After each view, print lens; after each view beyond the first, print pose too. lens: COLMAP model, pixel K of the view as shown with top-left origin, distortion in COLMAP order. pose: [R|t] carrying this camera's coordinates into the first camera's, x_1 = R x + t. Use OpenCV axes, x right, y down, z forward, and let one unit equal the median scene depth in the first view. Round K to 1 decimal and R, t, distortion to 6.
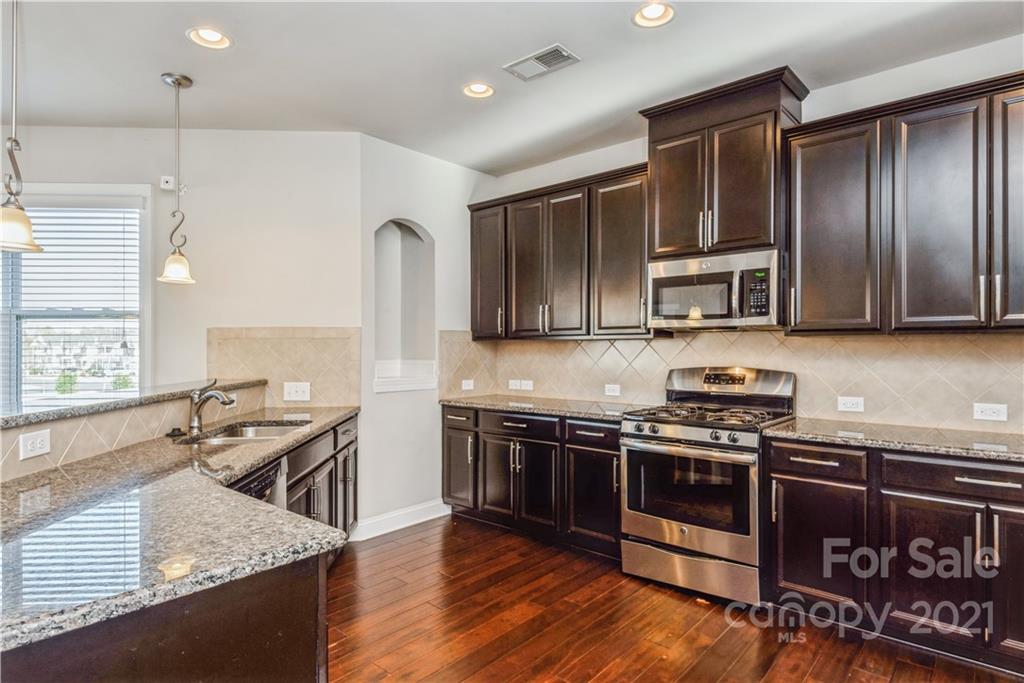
lens RADIAL K [[562.9, 0, 517.4], [0, 562.9, 343.7], [0, 0, 1]] dist [0.025386, -0.012794]
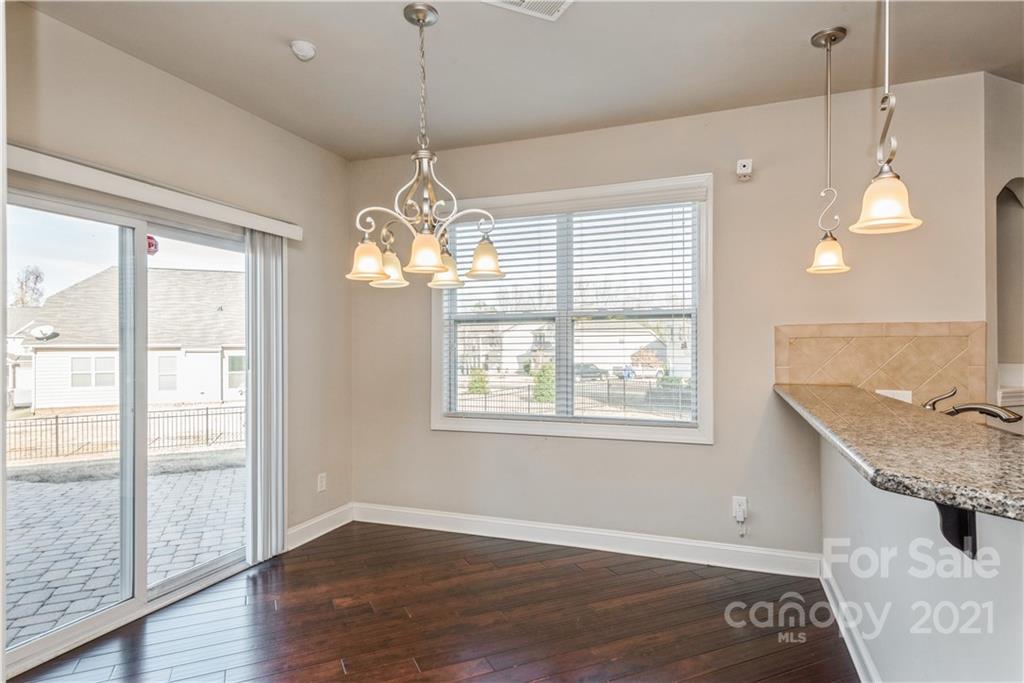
lens RADIAL K [[562.9, 0, 511.3], [0, 562.9, 342.8], [0, 0, 1]] dist [0.025386, -0.012794]
pose [[0.912395, -0.004770, -0.409282, -0.559862], [0.004438, 0.999989, -0.001761, -0.001751], [0.409286, -0.000210, 0.912406, 0.019504]]
